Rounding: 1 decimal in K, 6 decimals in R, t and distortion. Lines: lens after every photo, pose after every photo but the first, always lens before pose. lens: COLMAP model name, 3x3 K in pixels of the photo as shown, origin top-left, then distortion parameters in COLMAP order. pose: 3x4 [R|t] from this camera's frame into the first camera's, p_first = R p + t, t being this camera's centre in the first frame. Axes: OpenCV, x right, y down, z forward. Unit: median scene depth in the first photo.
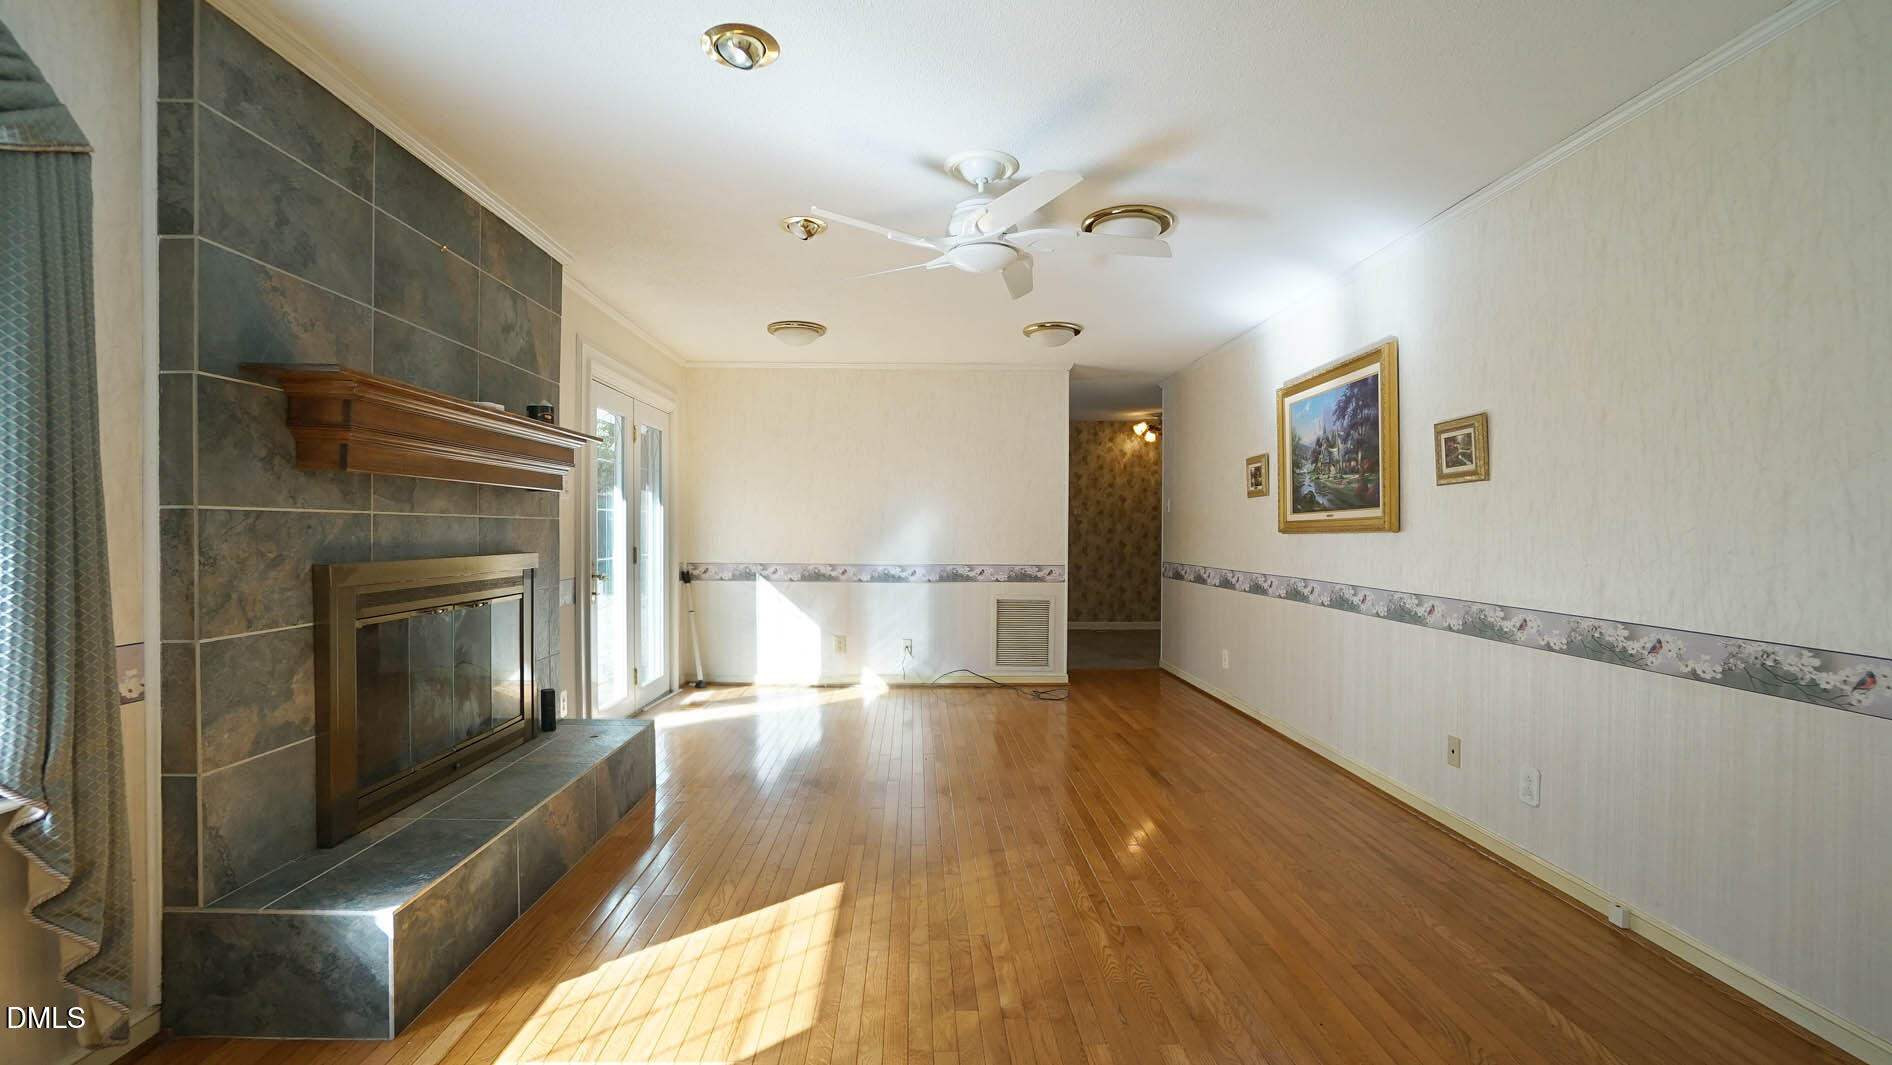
lens RADIAL K [[832.4, 0, 936.3], [0, 832.4, 541.0], [0, 0, 1]] dist [-0.067713, 0.024946]
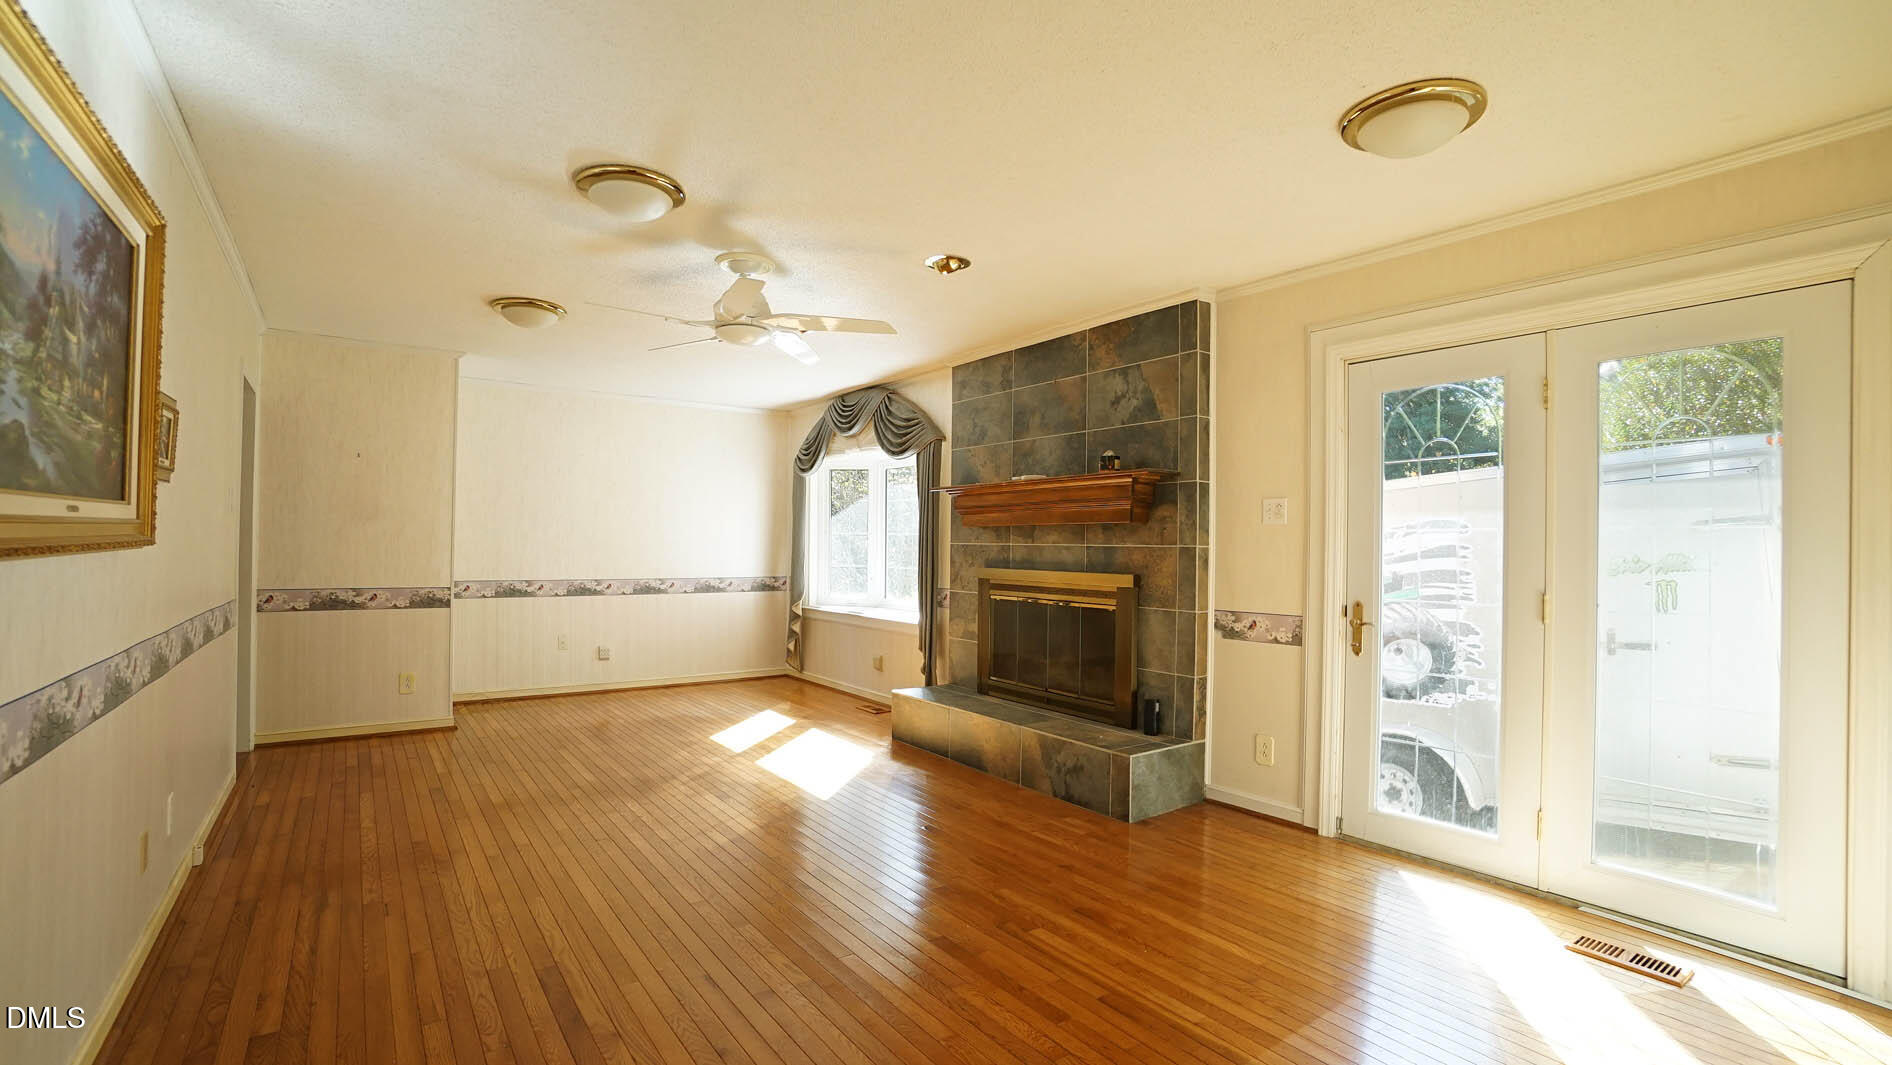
lens RADIAL K [[832.4, 0, 936.3], [0, 832.4, 541.0], [0, 0, 1]] dist [-0.067713, 0.024946]
pose [[-0.825248, -0.017365, -0.564503, 0.581006], [-0.022739, 0.999738, 0.002489, -0.042181], [0.564312, 0.014890, -0.825427, 2.474584]]
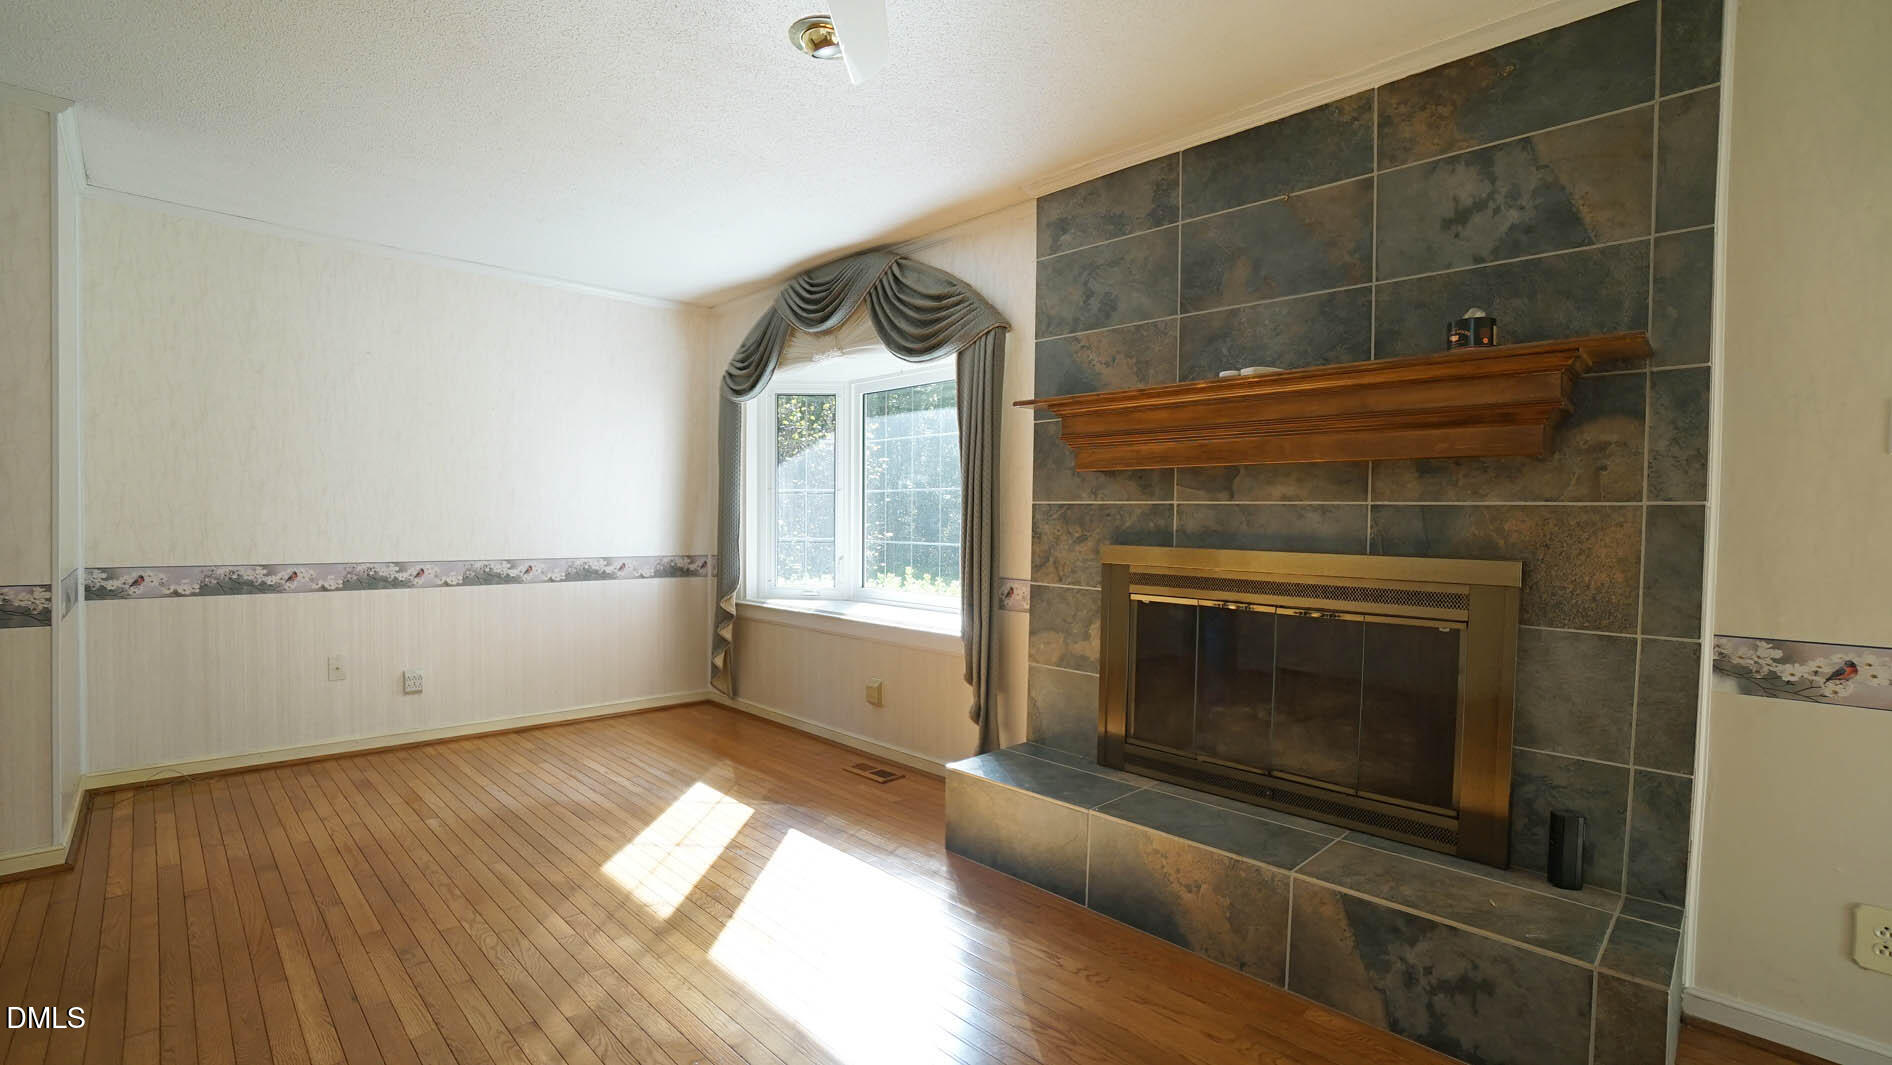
lens RADIAL K [[832.4, 0, 936.3], [0, 832.4, 541.0], [0, 0, 1]] dist [-0.067713, 0.024946]
pose [[-0.732312, 0.001114, -0.680969, 0.292302], [-0.029009, 0.999040, 0.032830, -0.009927], [0.680351, 0.043796, -0.731576, 1.537804]]
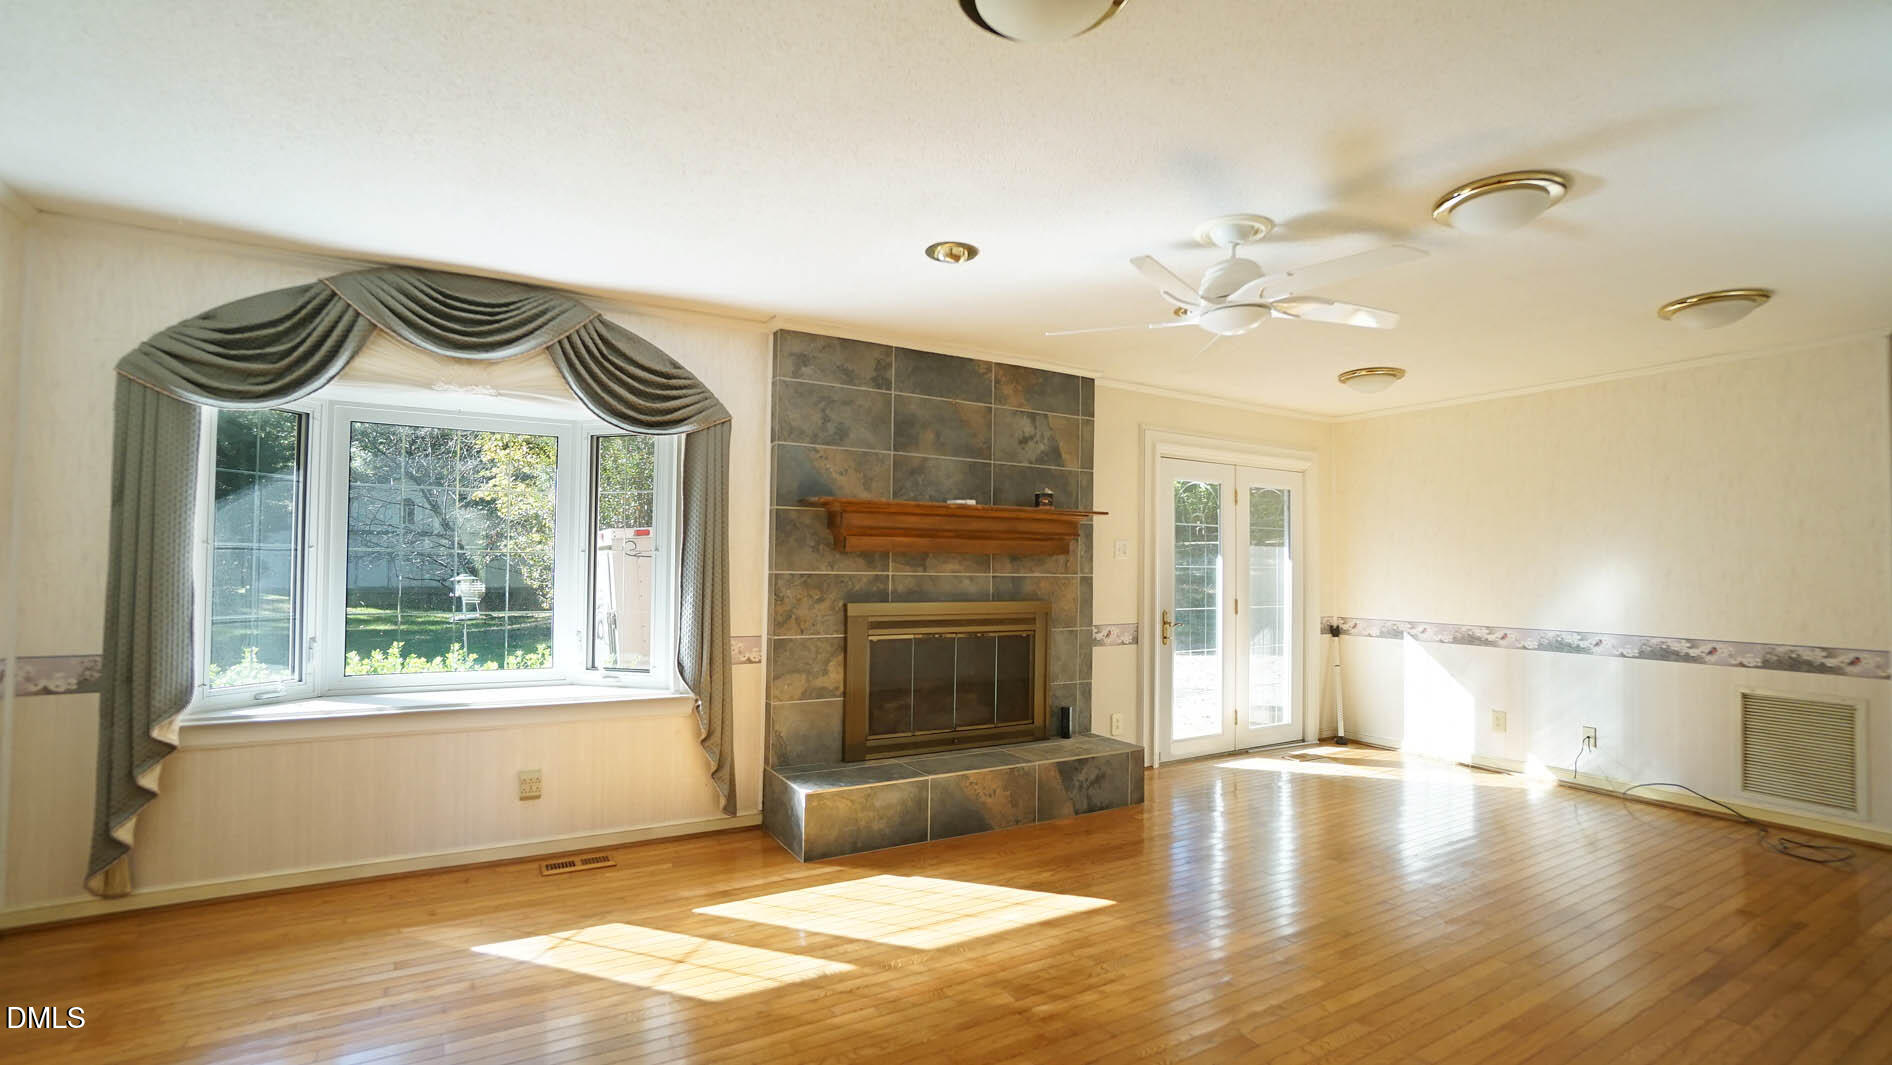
lens RADIAL K [[832.4, 0, 936.3], [0, 832.4, 541.0], [0, 0, 1]] dist [-0.067713, 0.024946]
pose [[0.478229, -0.027029, -0.877819, 0.835200], [-0.021993, 0.998844, -0.042737, -0.029230], [0.877959, 0.039744, 0.477082, 0.244777]]
